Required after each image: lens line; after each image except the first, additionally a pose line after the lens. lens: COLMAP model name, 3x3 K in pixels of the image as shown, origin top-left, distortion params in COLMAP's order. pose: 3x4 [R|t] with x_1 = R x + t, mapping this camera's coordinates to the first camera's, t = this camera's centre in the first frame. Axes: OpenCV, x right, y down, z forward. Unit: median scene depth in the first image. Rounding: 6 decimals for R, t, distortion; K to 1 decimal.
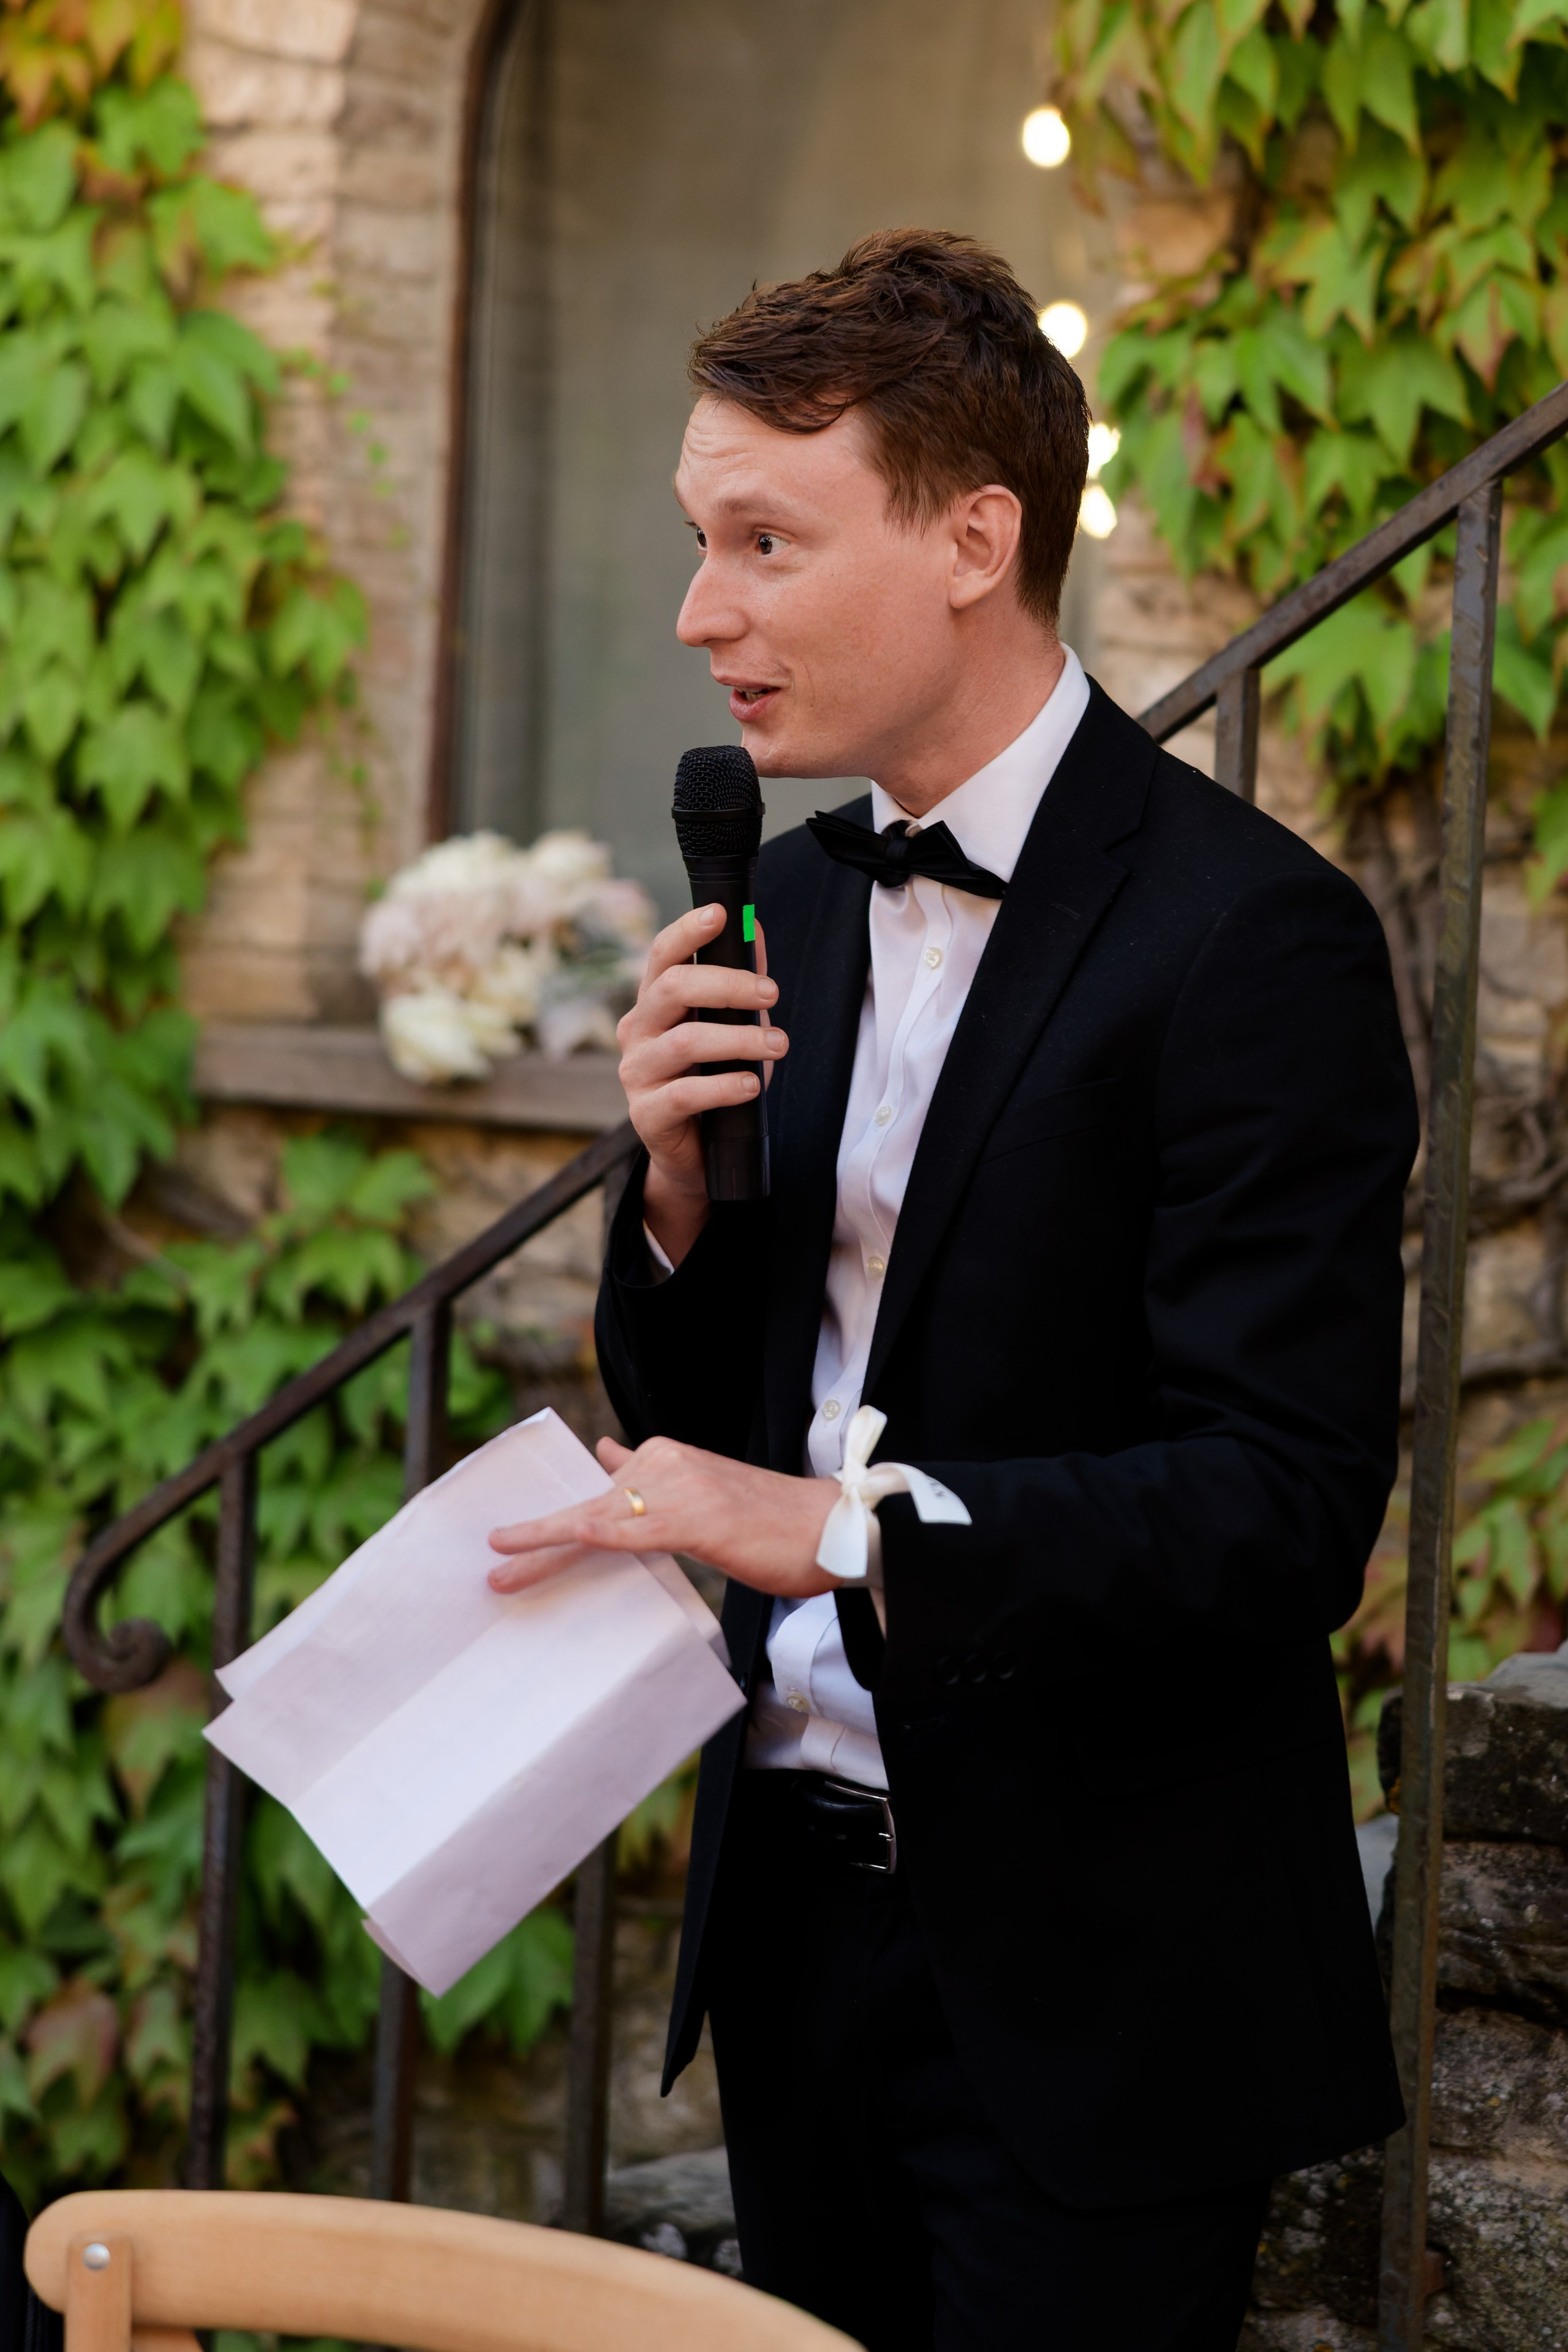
lens RADIAL K [[5559.5, 0, 853.6], [0, 5559.5, 1096.8], [0, 0, 1]] dist [0.109997, 0.000000]
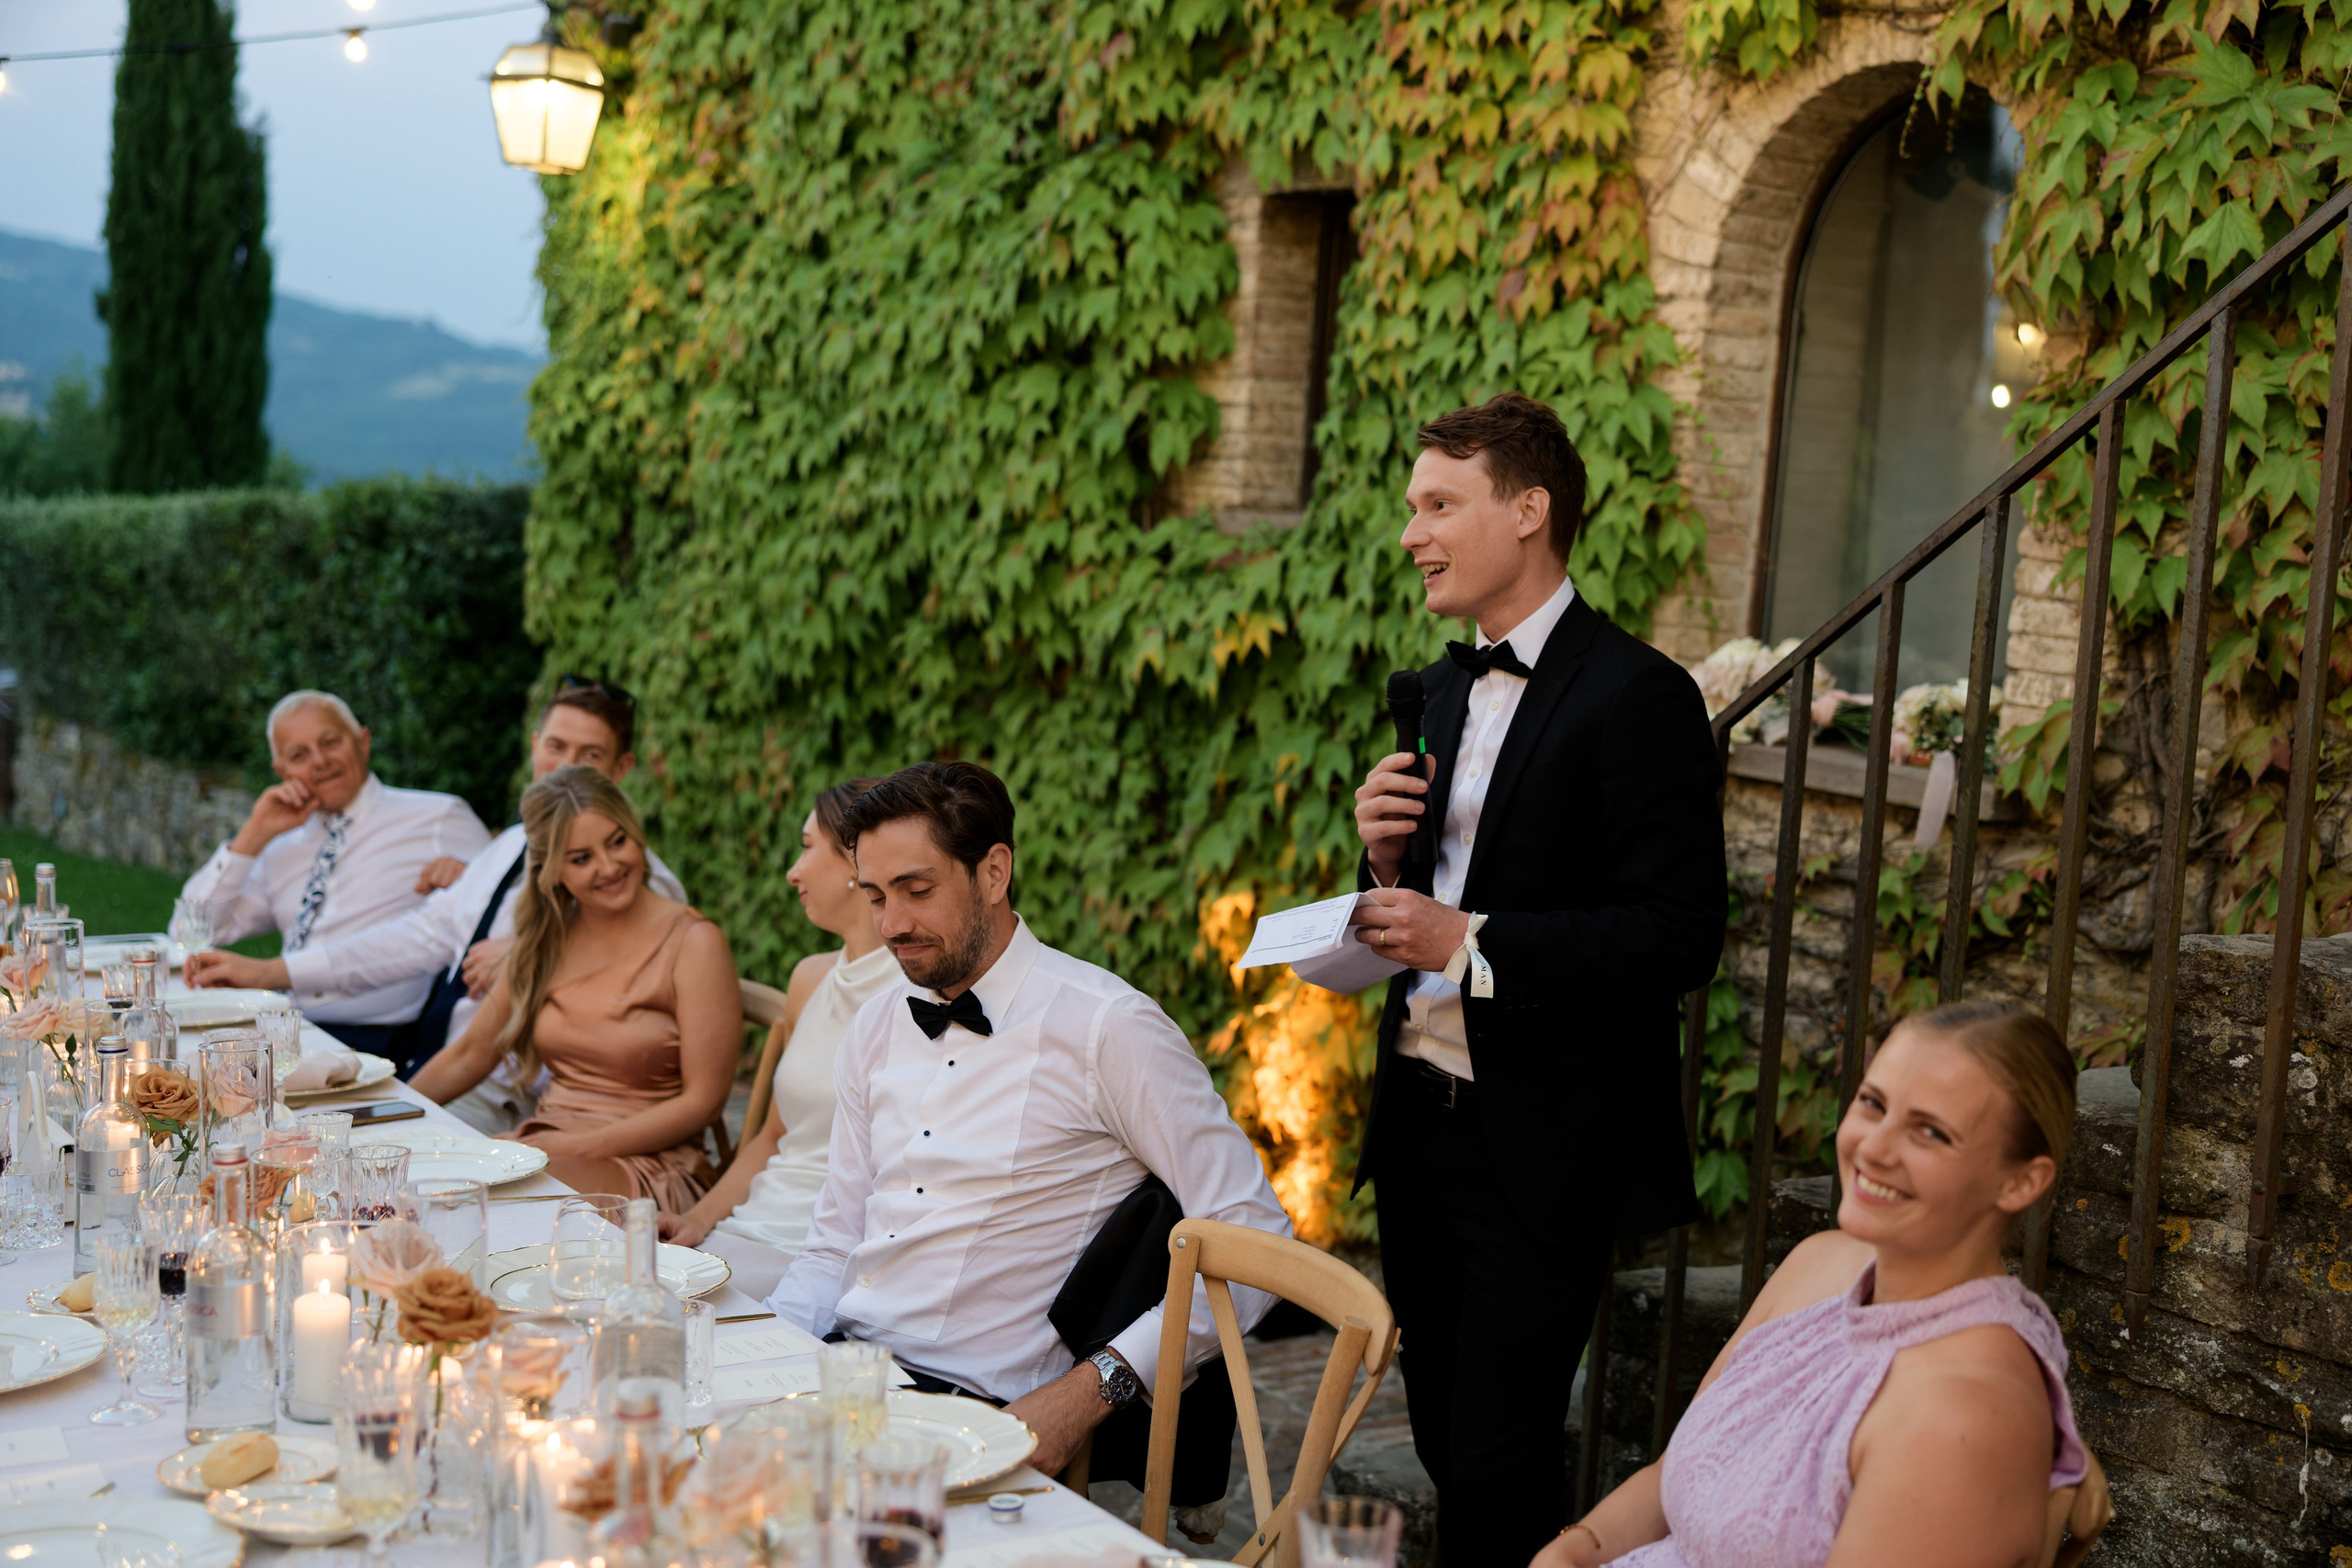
lens RADIAL K [[2851.7, 0, 1182.1], [0, 2851.7, 784.3], [0, 0, 1]] dist [0.049325, 0.000000]
pose [[0.892347, 0.063926, -0.446800, 0.224244], [-0.054646, 0.997939, 0.033641, -0.016627], [0.448030, -0.005604, 0.894001, -0.050307]]
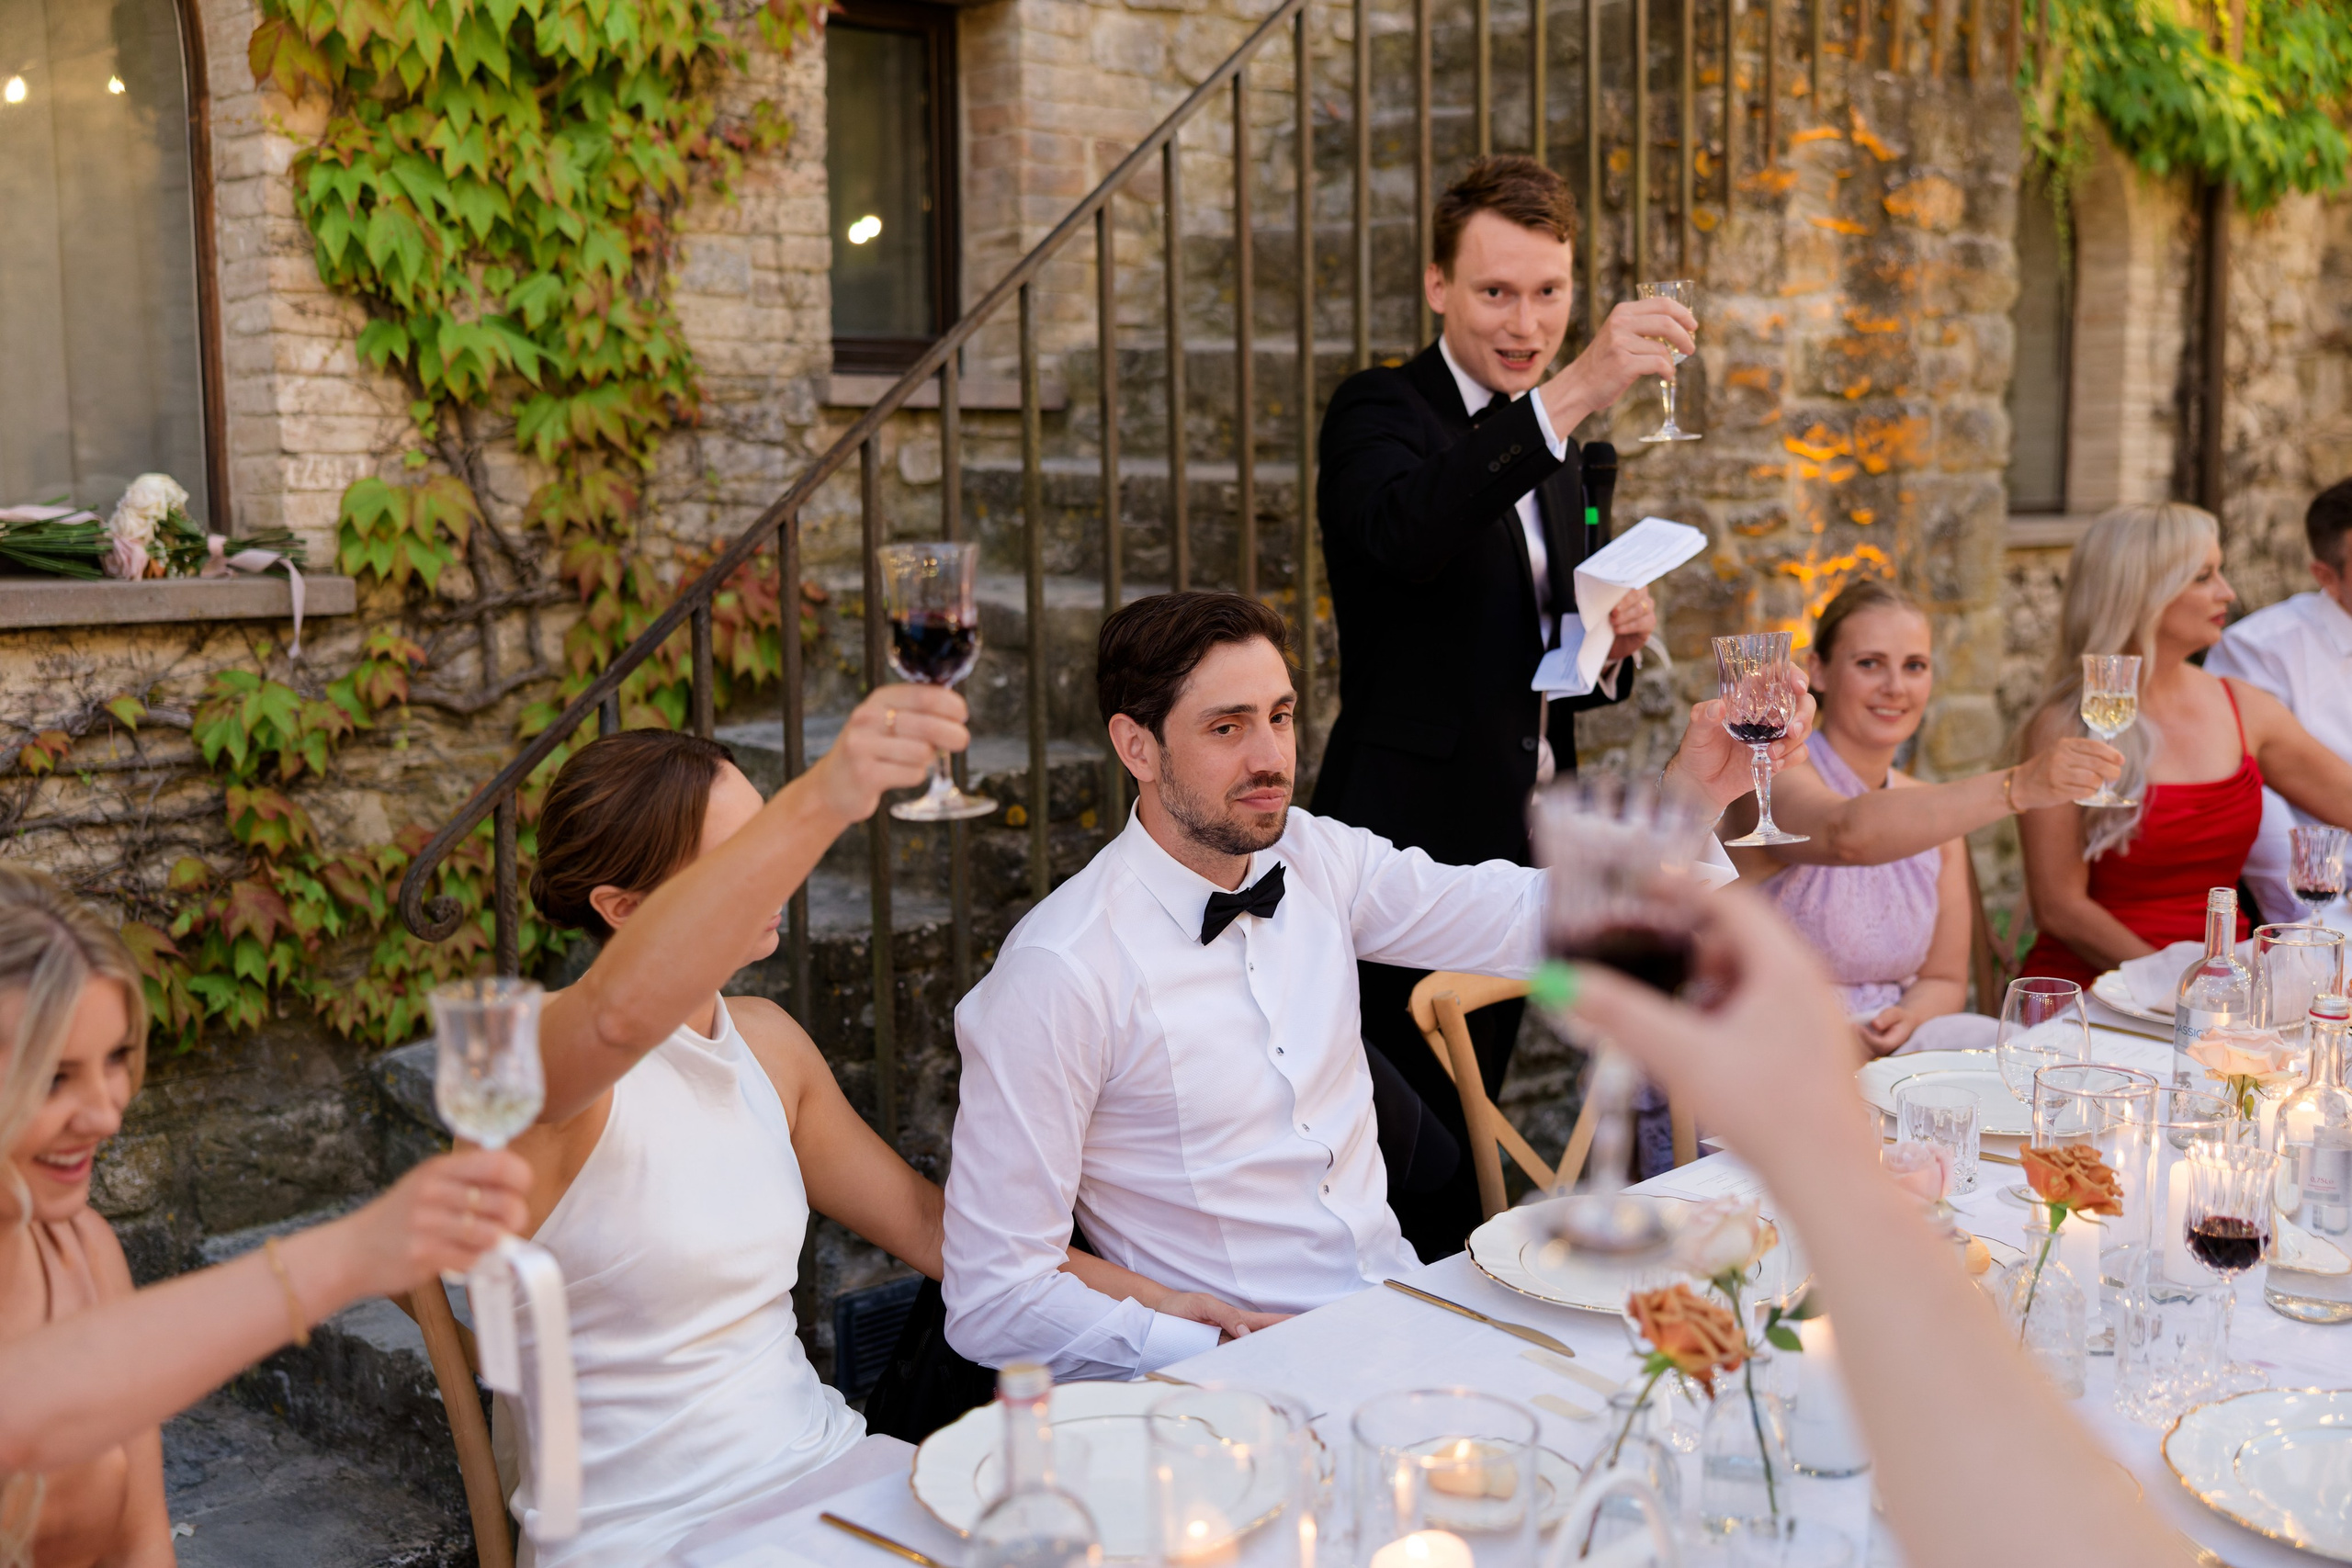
lens RADIAL K [[2610.9, 0, 1147.1], [0, 2610.9, 768.7], [0, 0, 1]] dist [0.049551, 0.000000]
pose [[0.251374, -0.161538, 0.954315, -0.693094], [0.074105, 0.986292, 0.147431, -0.041900], [-0.965049, 0.033659, 0.259899, 0.460622]]
